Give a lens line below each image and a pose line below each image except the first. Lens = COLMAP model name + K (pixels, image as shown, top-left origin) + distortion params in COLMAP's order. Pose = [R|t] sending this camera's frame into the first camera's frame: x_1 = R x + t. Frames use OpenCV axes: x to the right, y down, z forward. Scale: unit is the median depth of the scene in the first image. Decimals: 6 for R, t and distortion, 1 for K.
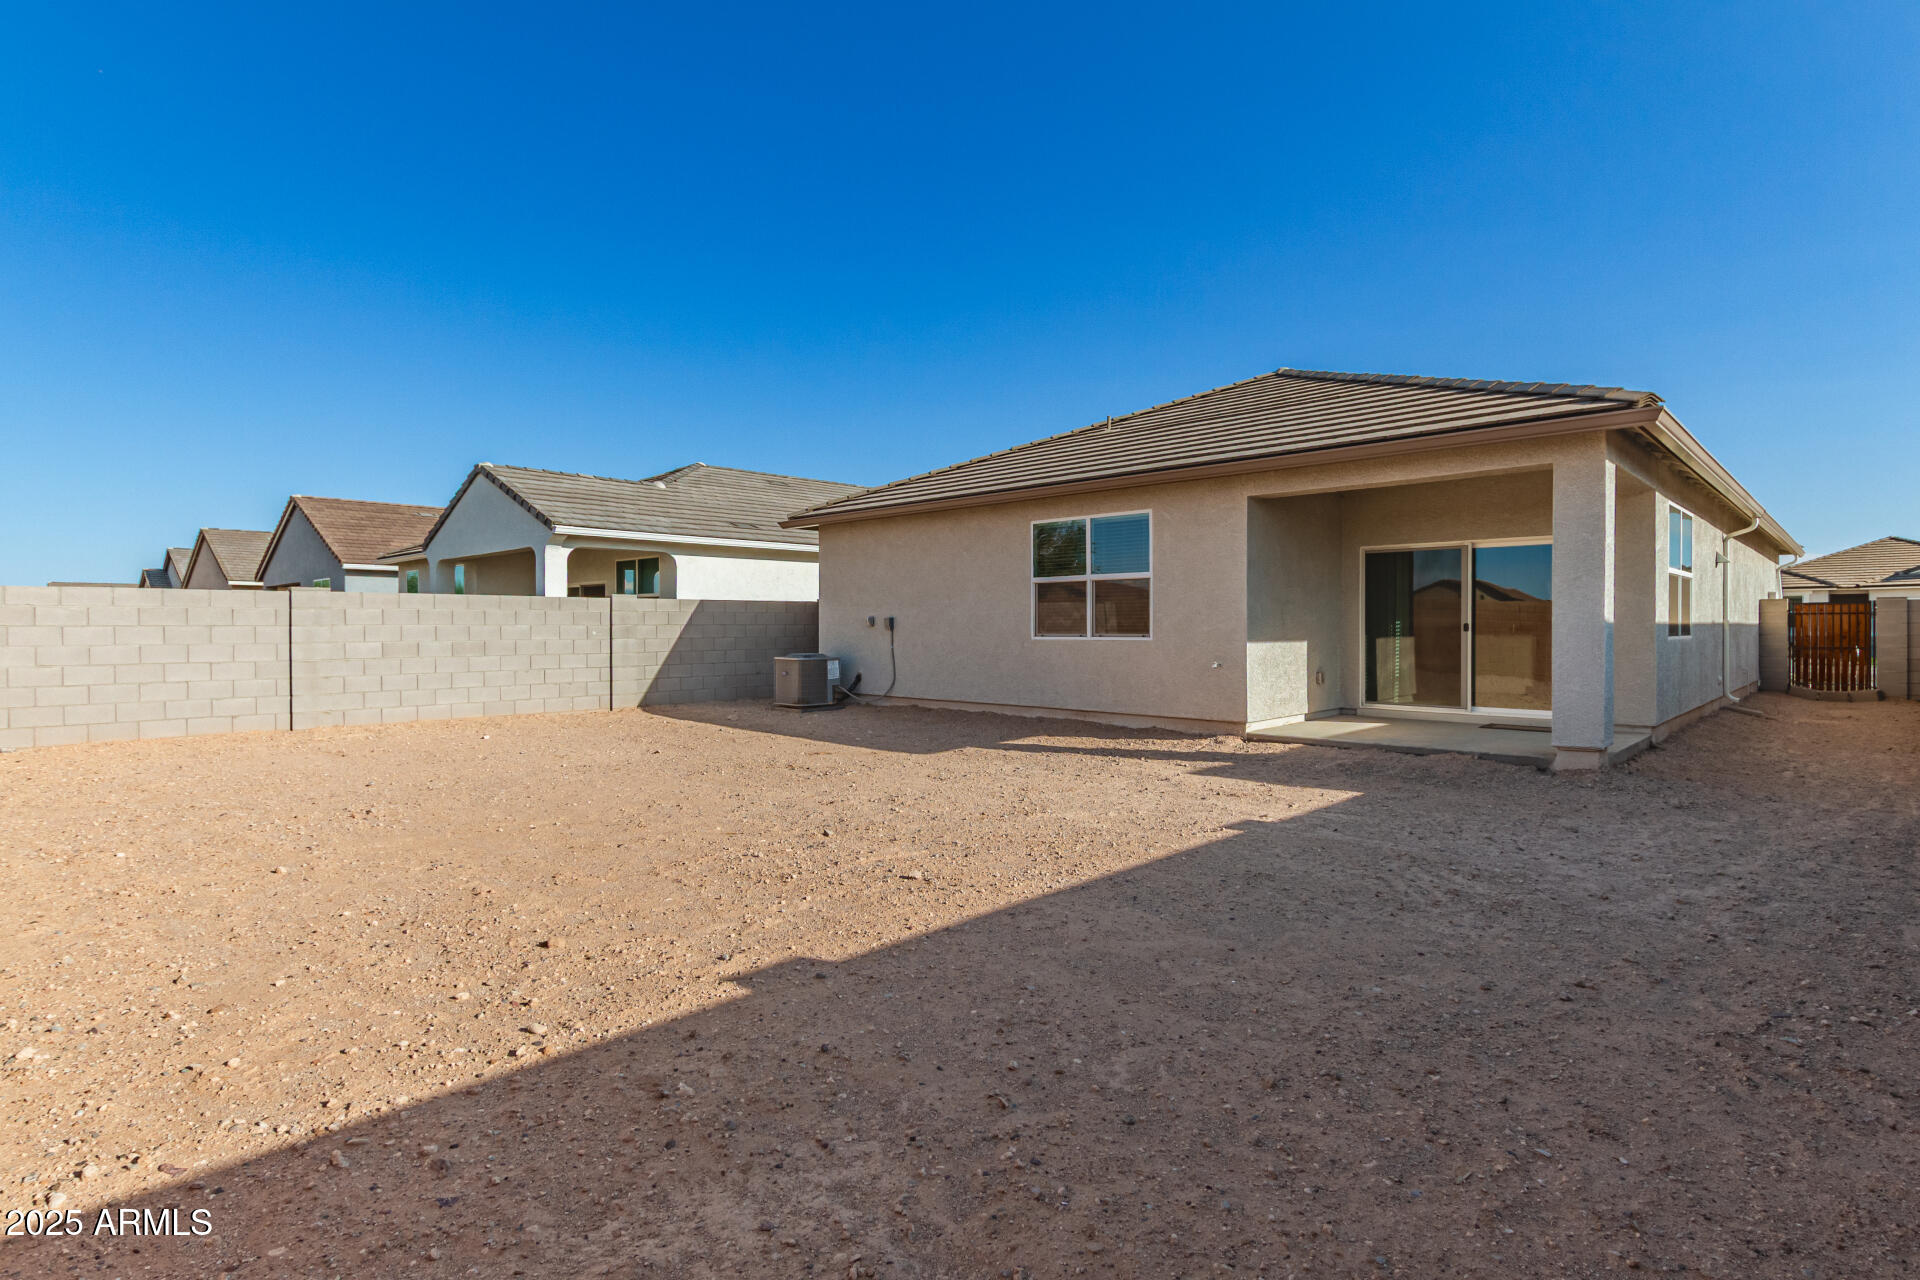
lens RADIAL K [[930.4, 0, 960.0], [0, 930.4, 640.0], [0, 0, 1]] dist [0.035829, -0.000400]
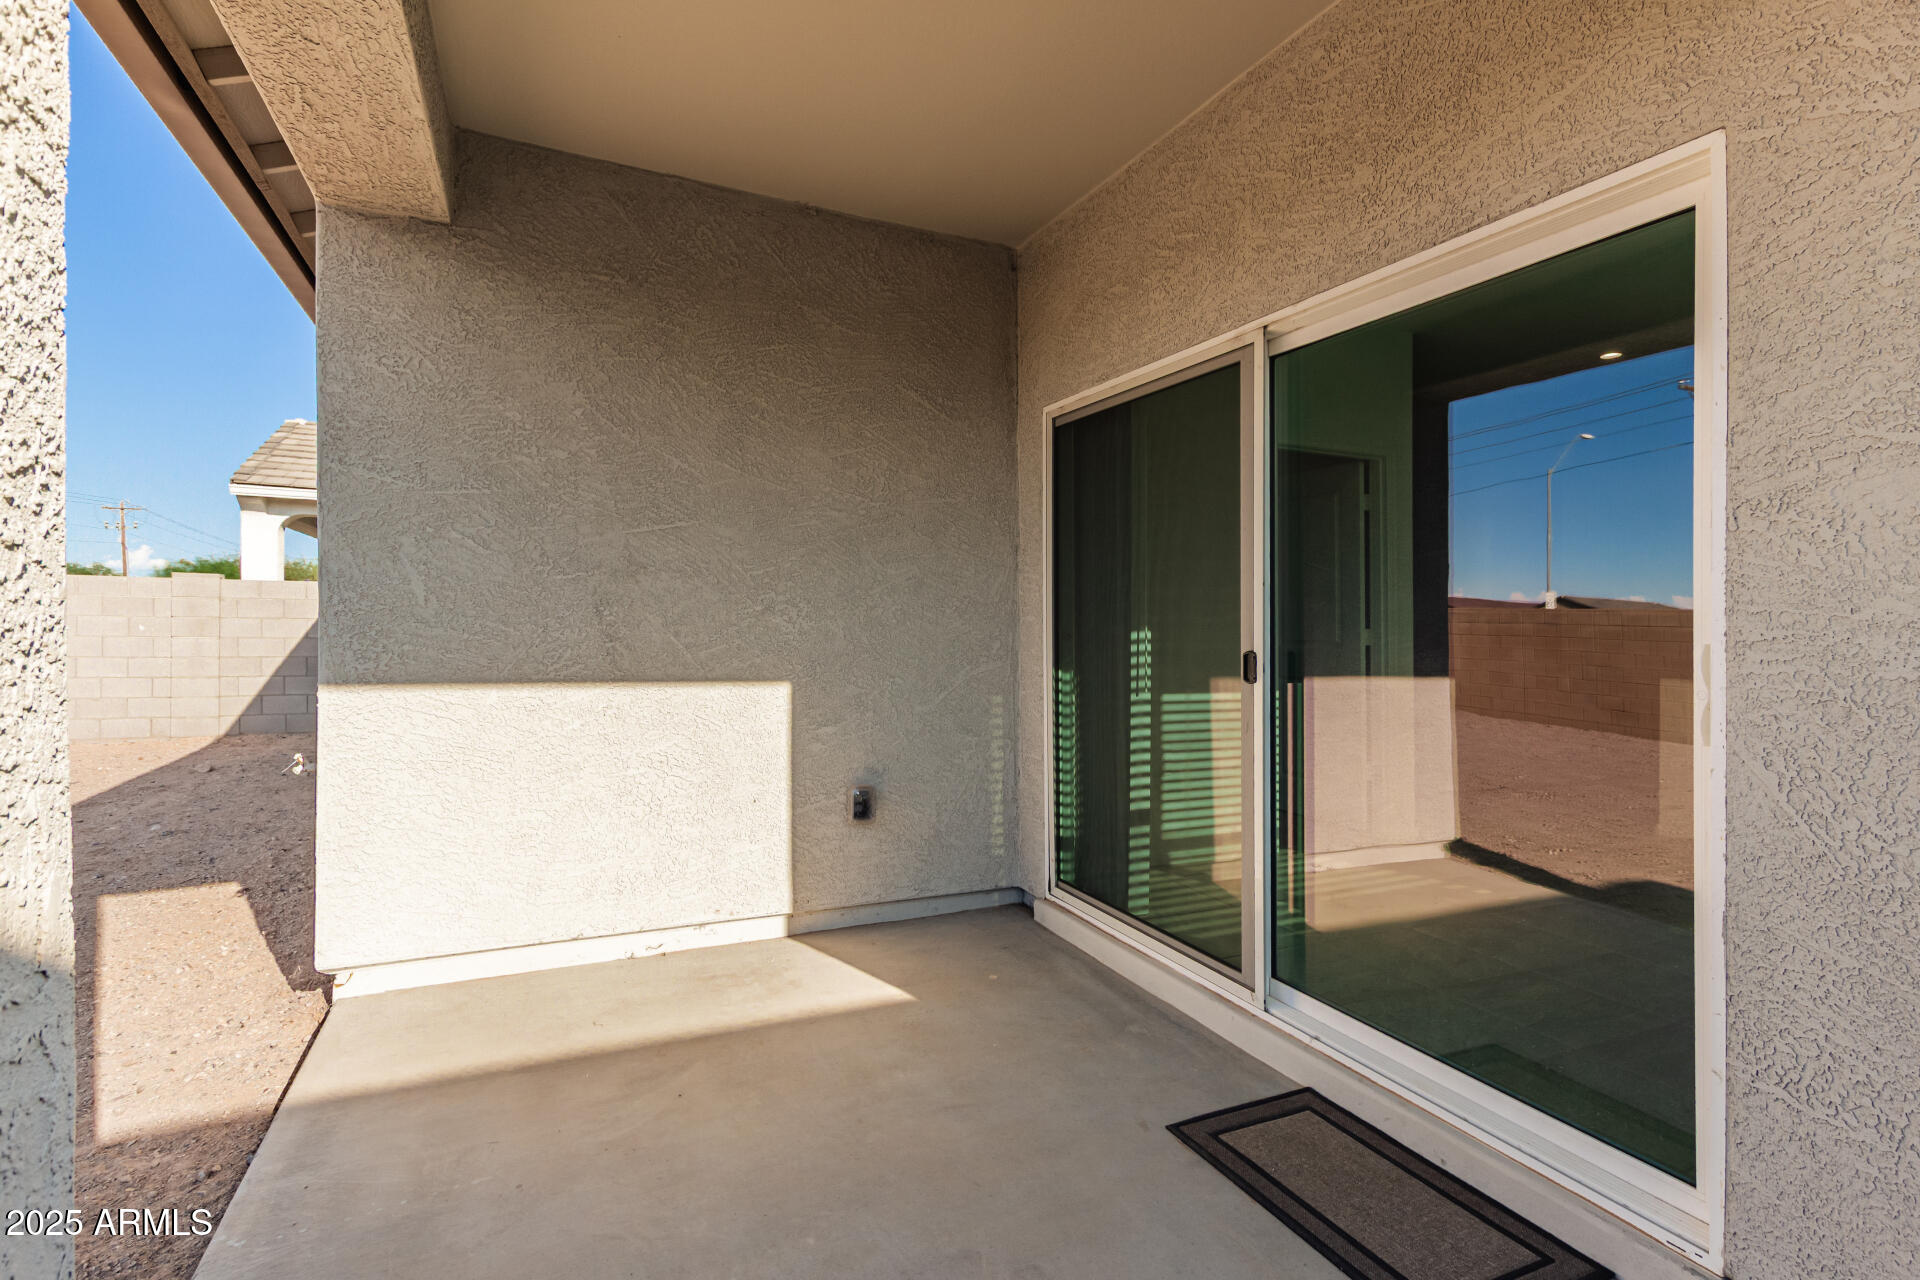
lens RADIAL K [[916.0, 0, 956.3], [0, 916.0, 615.0], [0, 0, 1]] dist [0.001019, 0.000052]
pose [[0.928418, 0.012312, -0.371334, 0.521614], [-0.021301, 0.999571, -0.020115, -0.019954], [0.370927, 0.026585, 0.928282, 0.697167]]
